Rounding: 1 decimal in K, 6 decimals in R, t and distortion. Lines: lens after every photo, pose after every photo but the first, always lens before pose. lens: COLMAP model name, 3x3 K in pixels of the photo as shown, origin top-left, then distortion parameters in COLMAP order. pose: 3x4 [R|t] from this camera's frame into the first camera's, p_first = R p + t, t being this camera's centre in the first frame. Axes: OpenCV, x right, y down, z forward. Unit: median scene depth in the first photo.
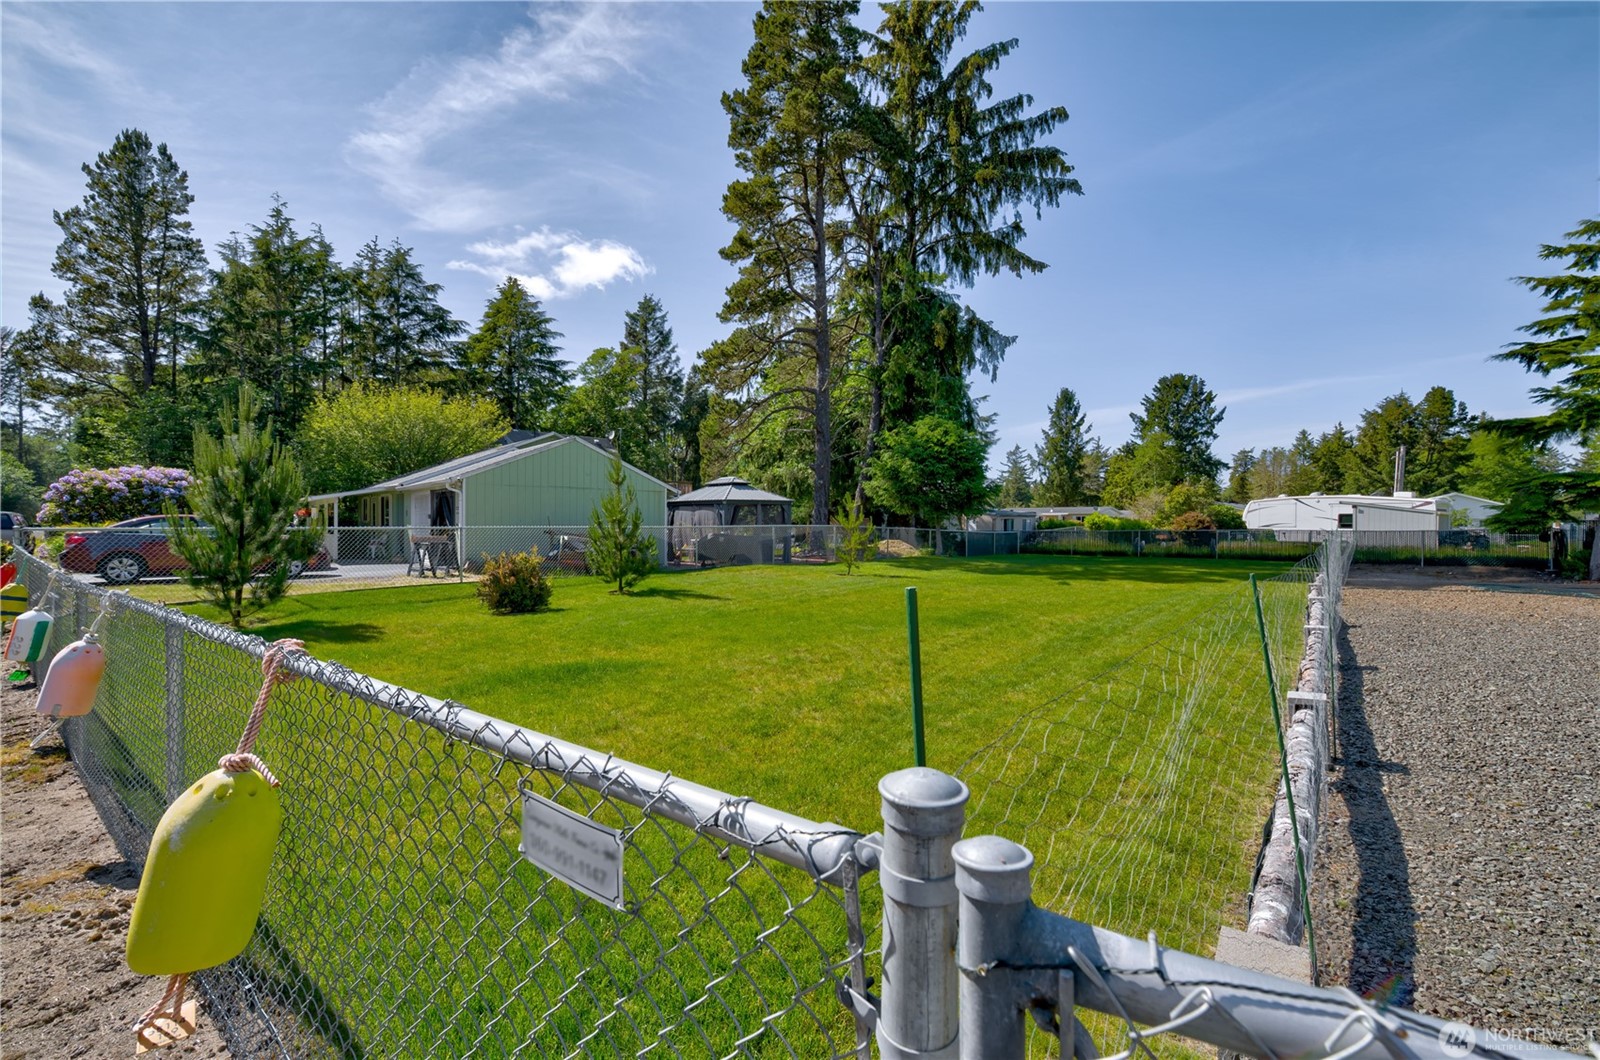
lens RADIAL K [[673.4, 0, 794.3], [0, 673.4, 524.6], [0, 0, 1]] dist [0.000640, 0.000468]
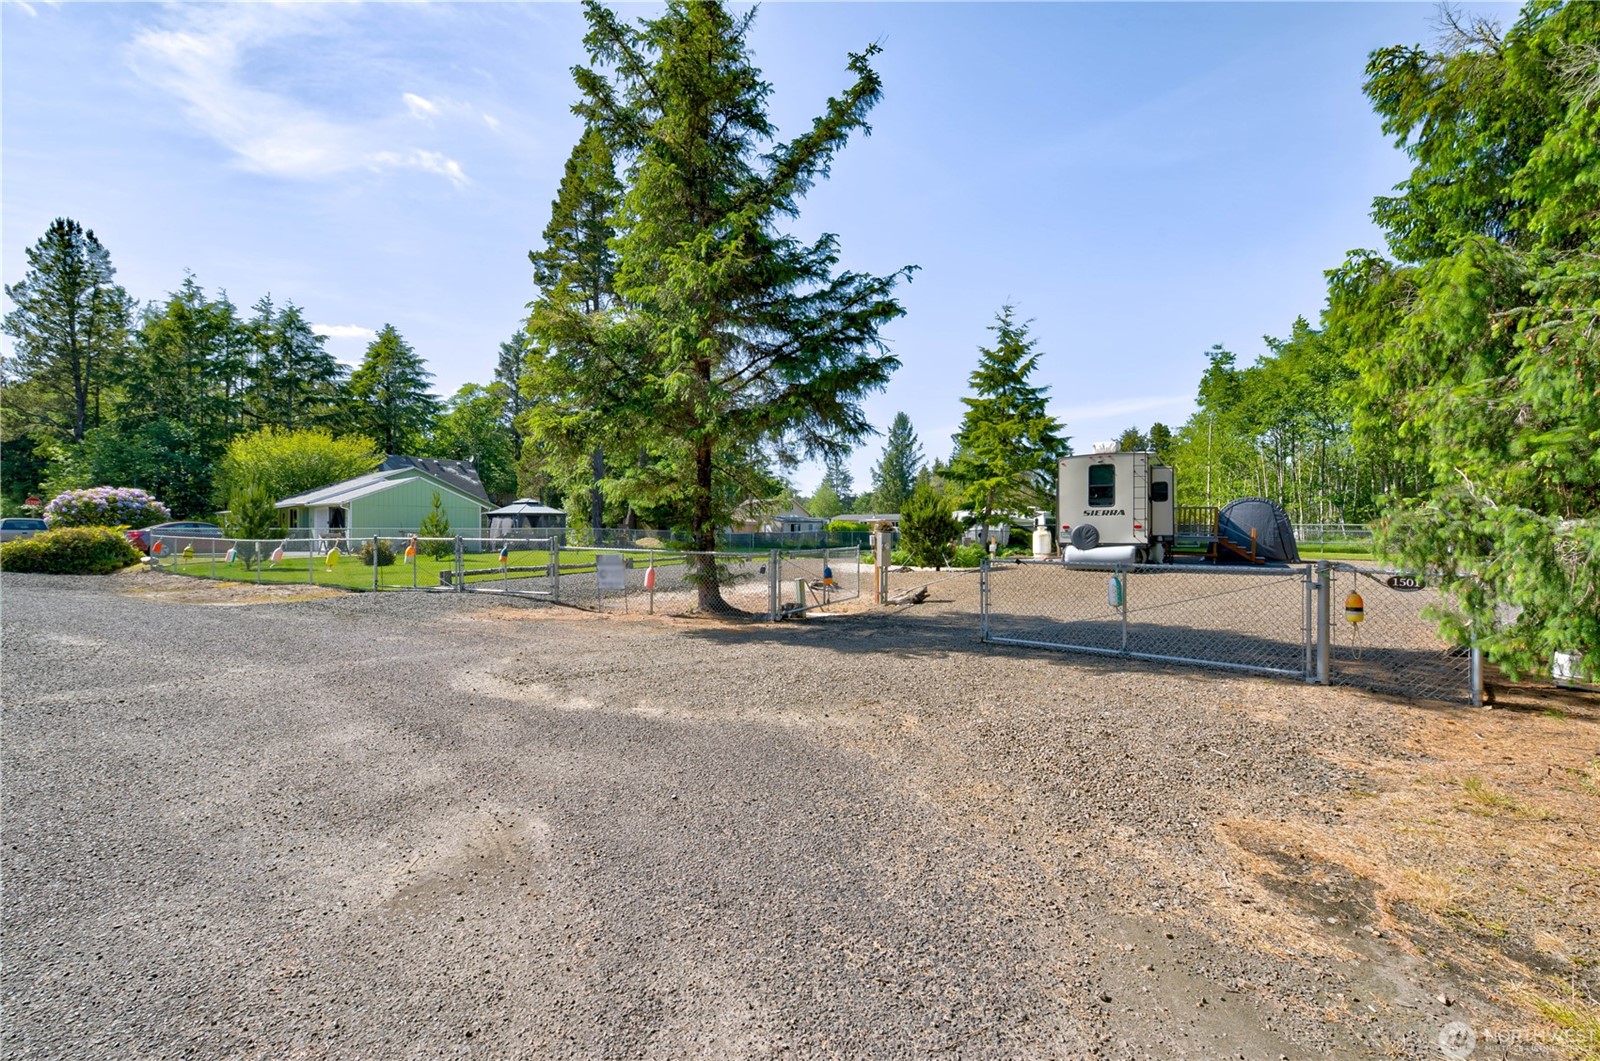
lens RADIAL K [[673.4, 0, 805.5], [0, 673.4, 531.5], [0, 0, 1]] dist [0.000640, 0.000468]
pose [[0.989661, 0.001069, 0.143425, 0.200269], [-0.001864, 0.999984, 0.005411, -0.000726], [-0.143417, -0.005623, 0.989646, -0.421442]]
